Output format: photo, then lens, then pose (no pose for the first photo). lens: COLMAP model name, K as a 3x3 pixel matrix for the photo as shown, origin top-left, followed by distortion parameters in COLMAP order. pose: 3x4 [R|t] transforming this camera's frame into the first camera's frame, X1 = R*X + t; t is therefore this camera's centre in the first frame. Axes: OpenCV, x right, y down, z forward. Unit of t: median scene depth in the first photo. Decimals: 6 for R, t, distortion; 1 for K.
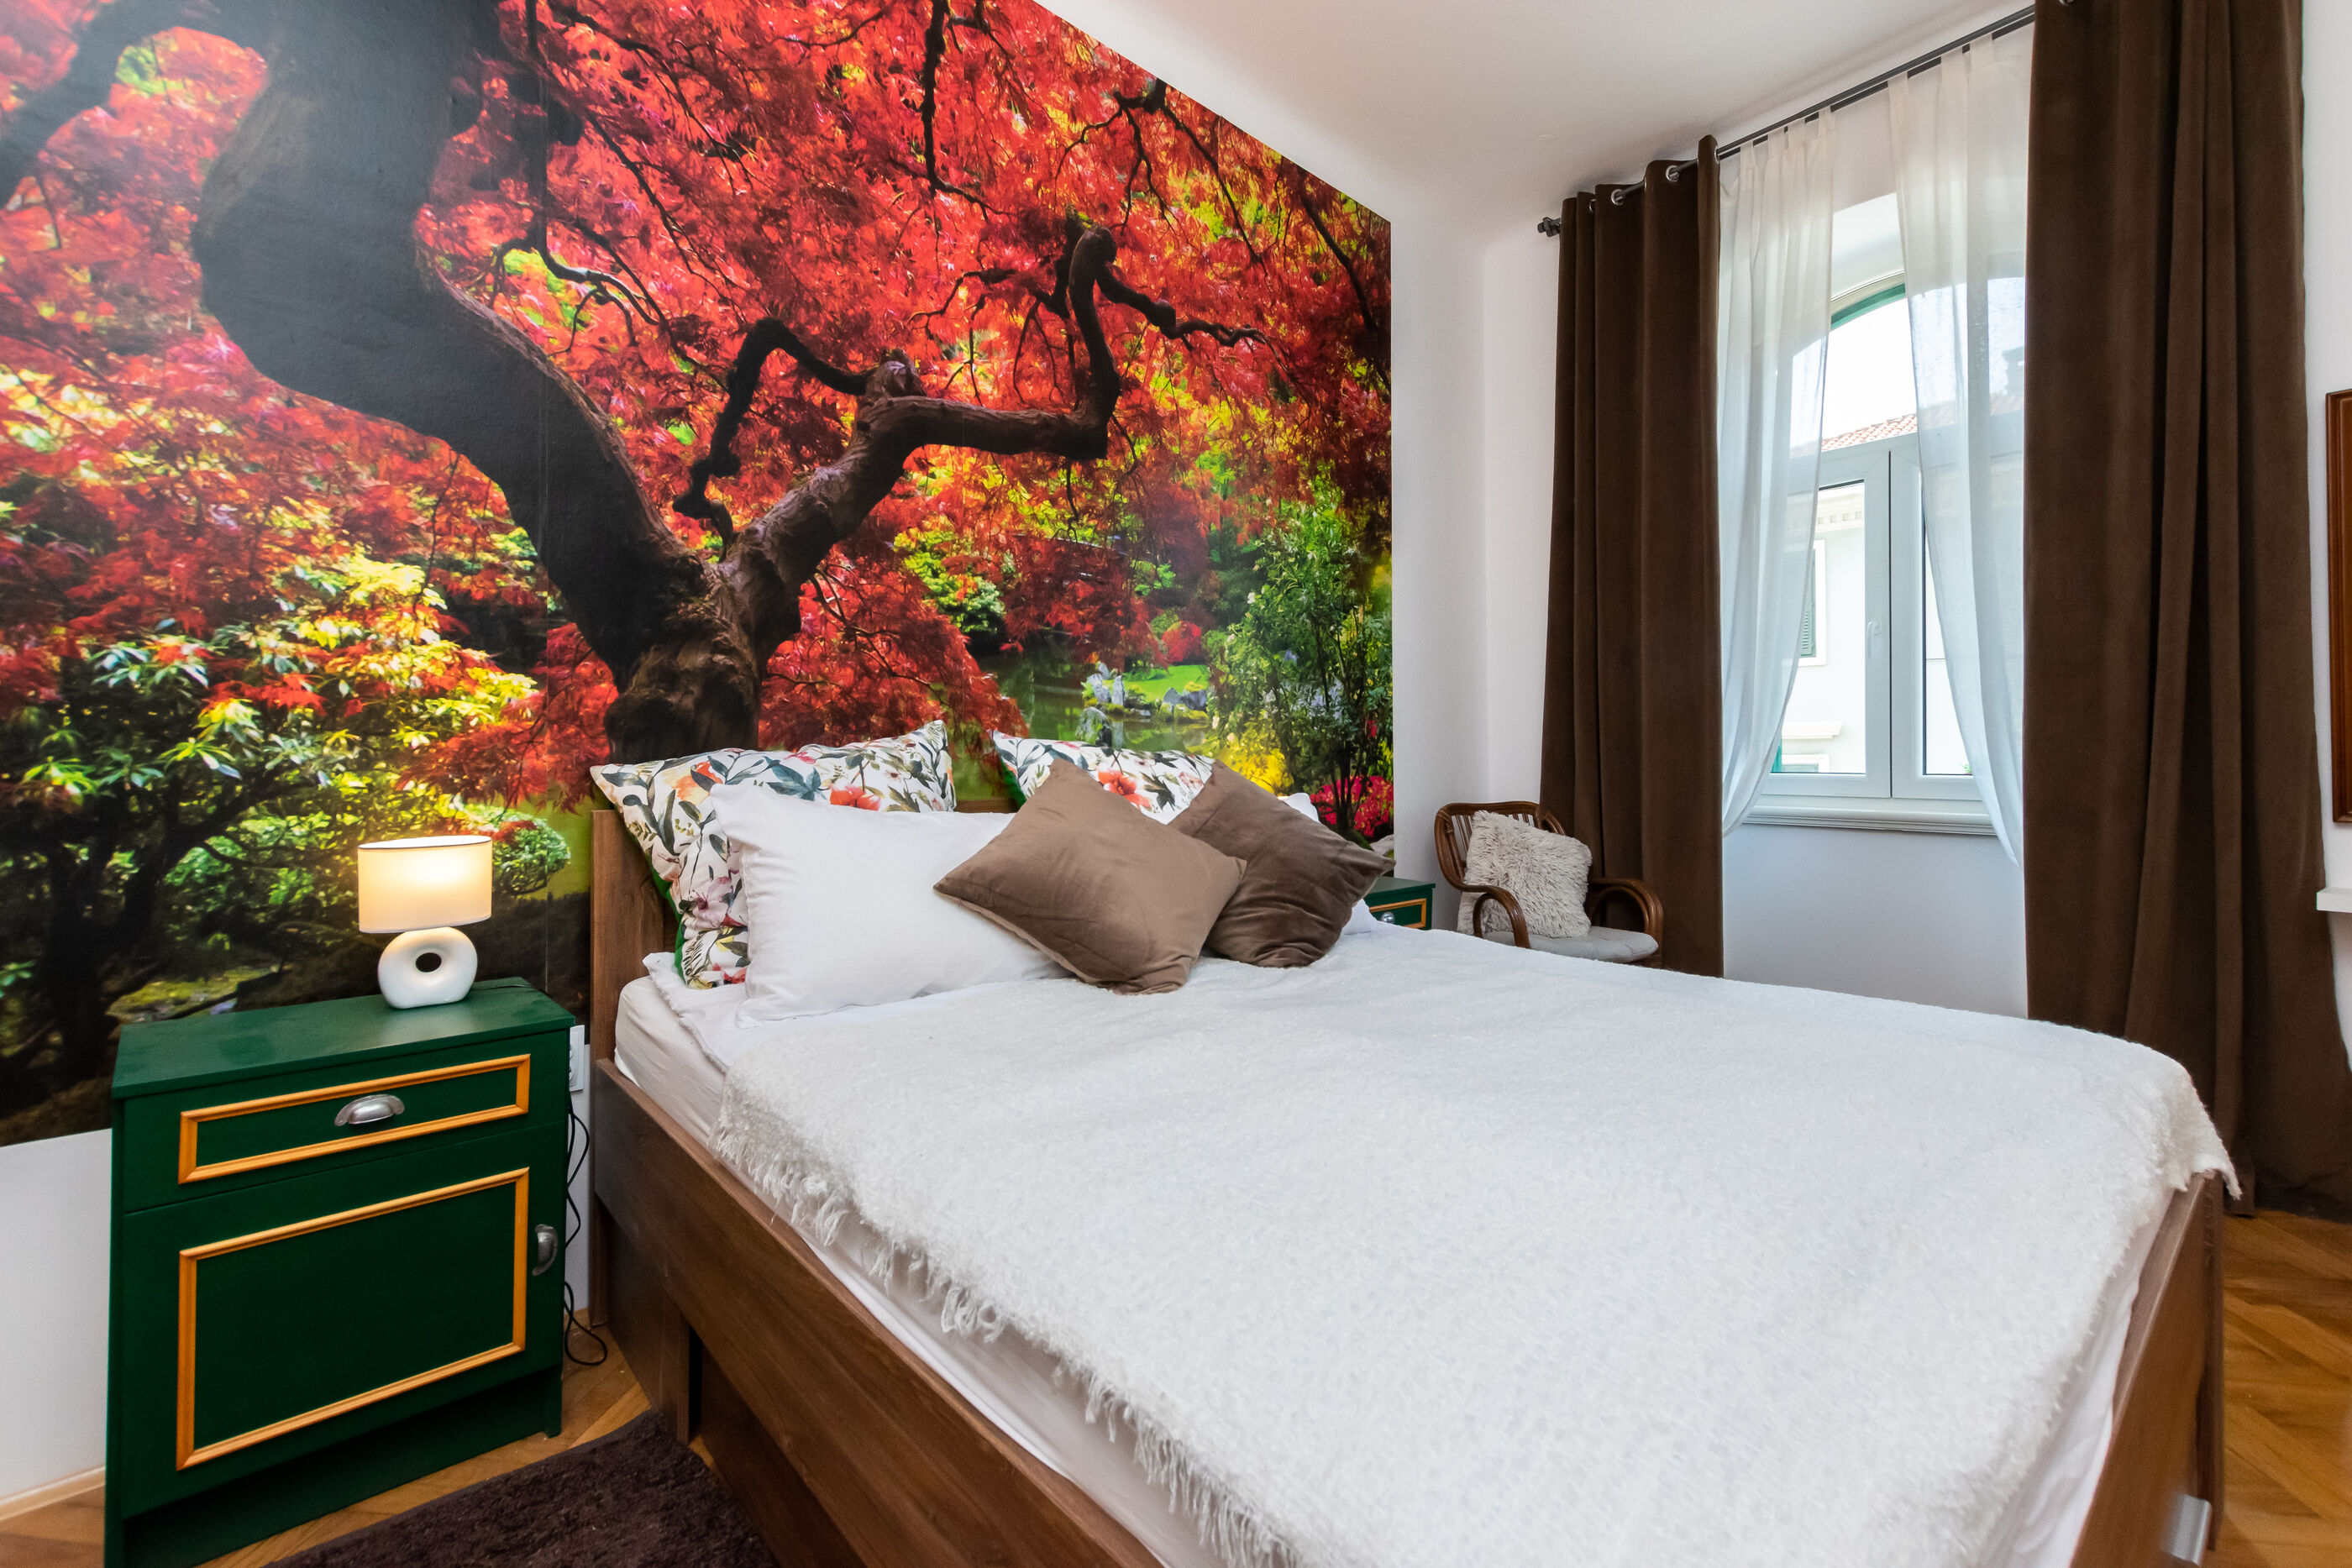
lens RADIAL K [[1055.8, 0, 1238.0], [0, 1055.8, 772.7], [0, 0, 1]] dist [0.009576, -0.004750]
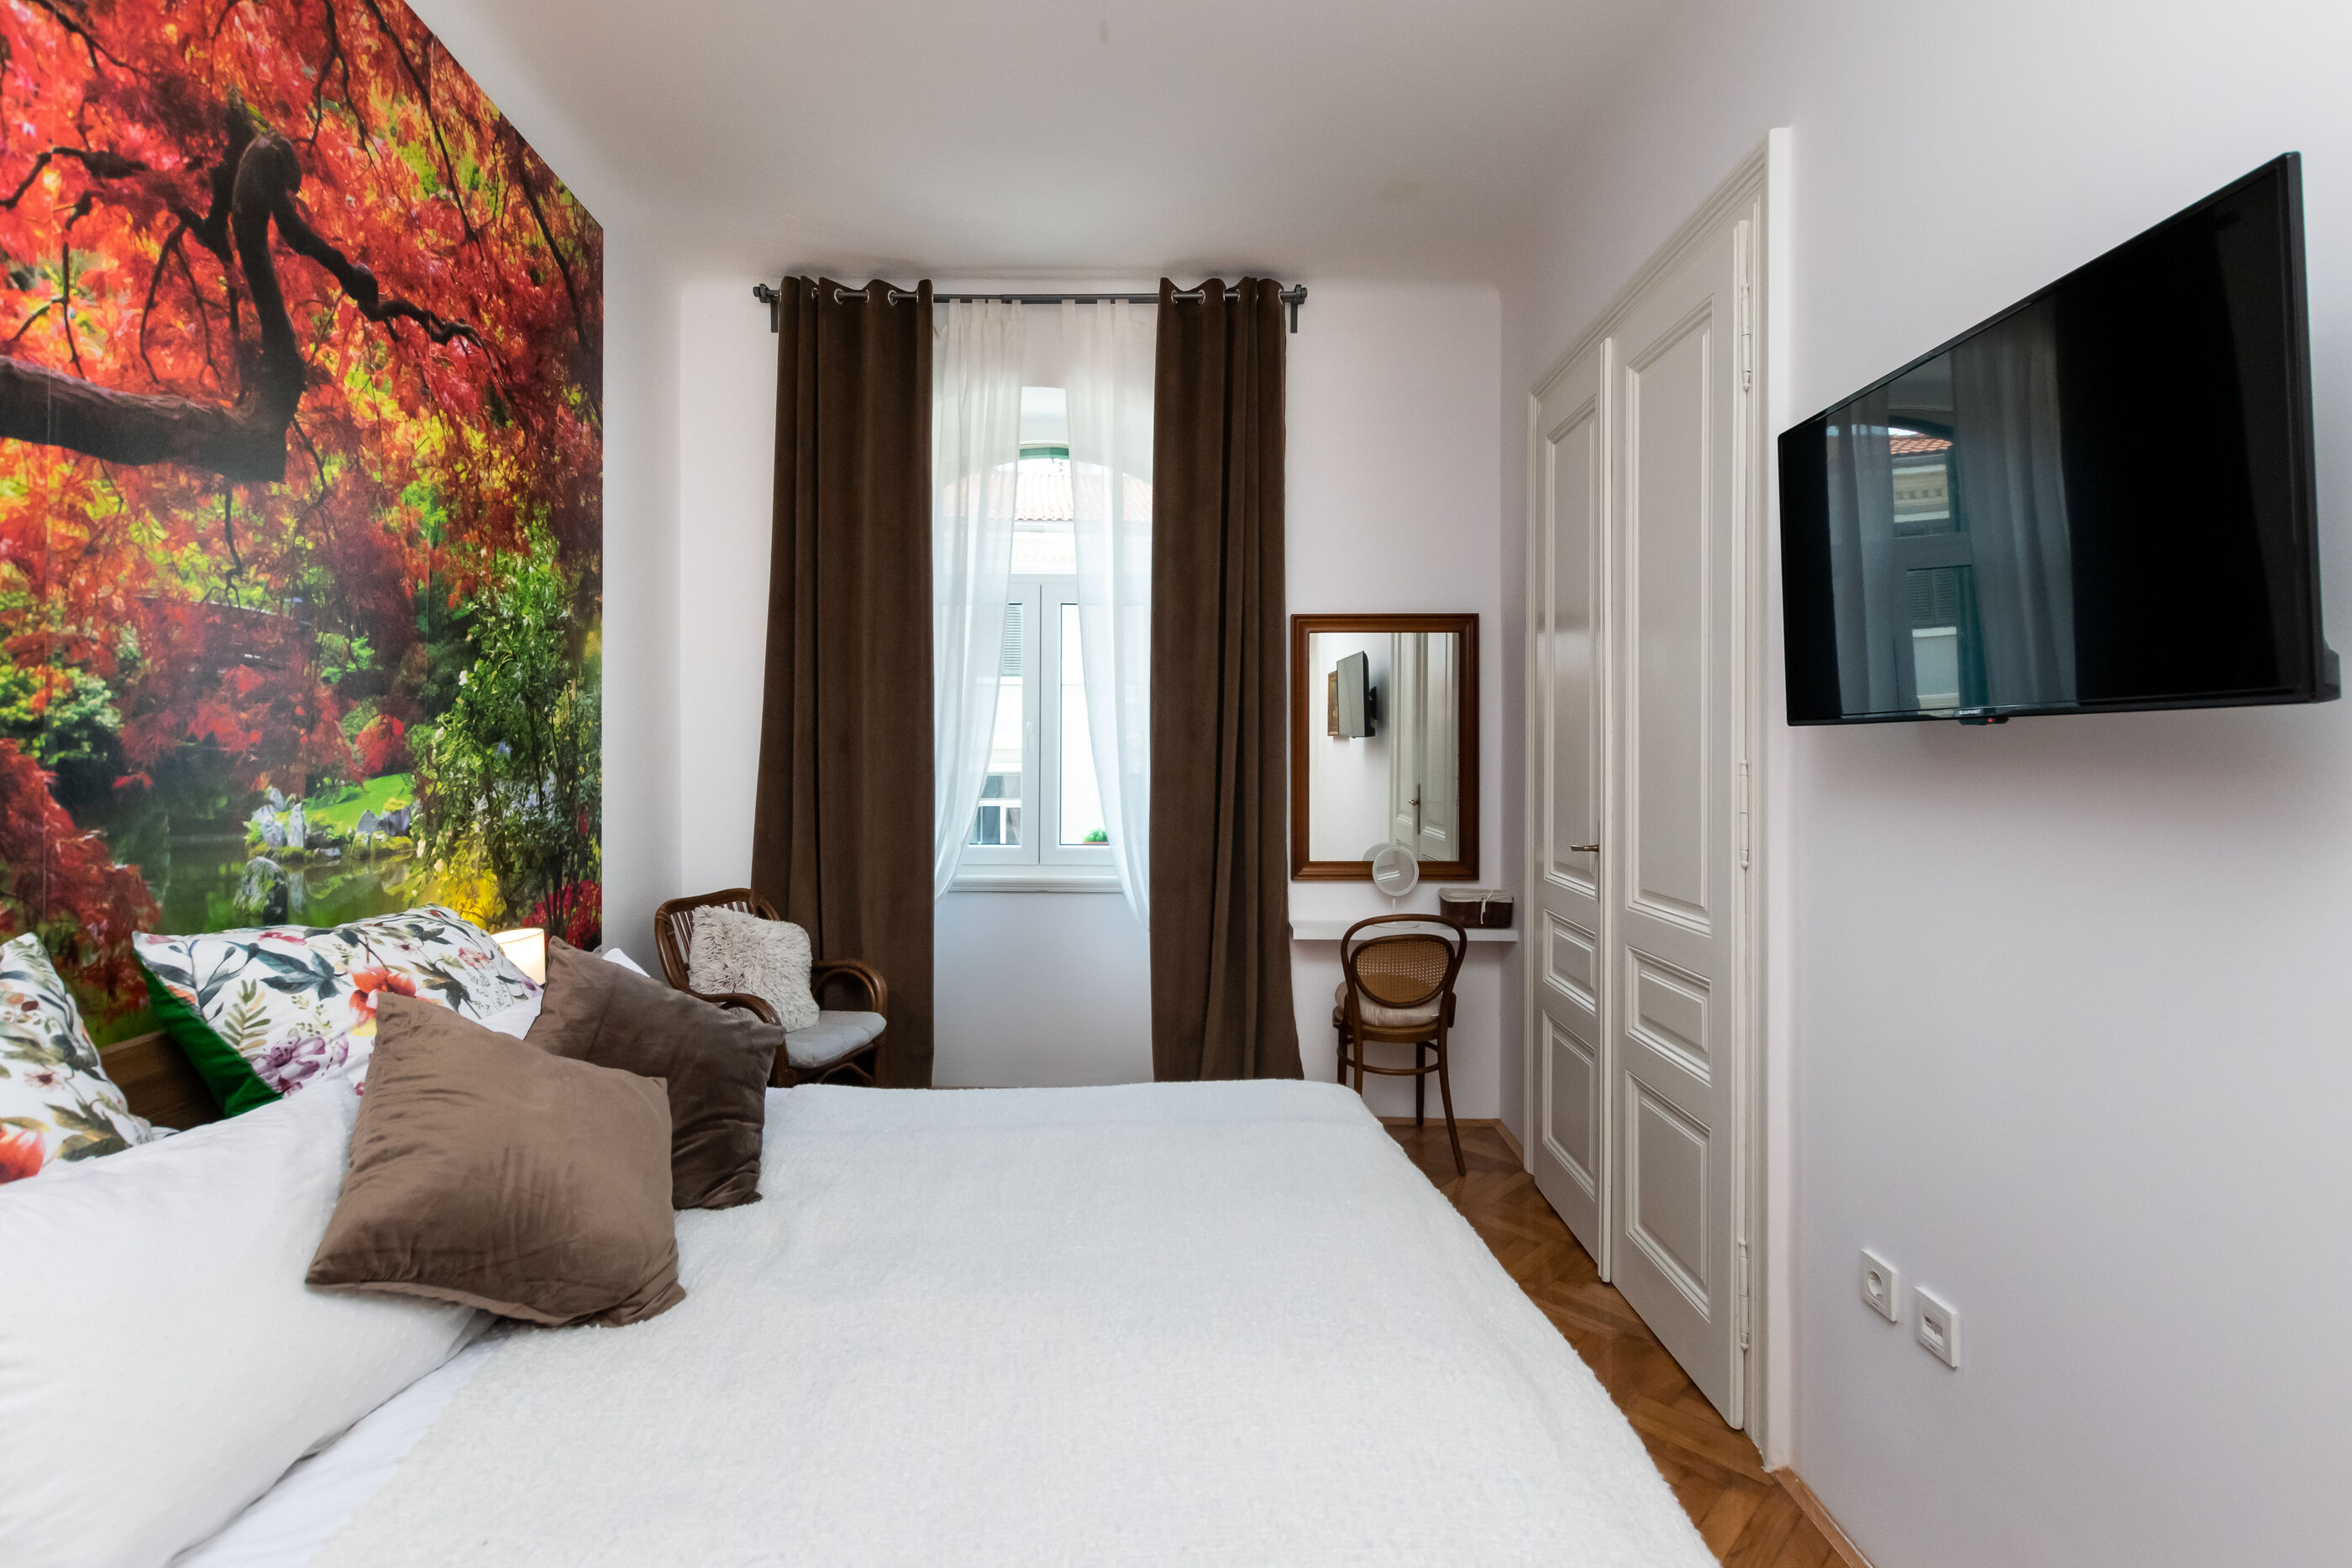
lens RADIAL K [[1022.1, 0, 1217.0], [0, 1022.1, 762.7], [0, 0, 1]] dist [-0.001917, -0.000875]
pose [[0.611382, 0.010643, 0.791264, -0.267447], [-0.013345, 0.999906, -0.003137, -0.122464], [-0.791223, -0.008641, 0.611466, 0.130776]]
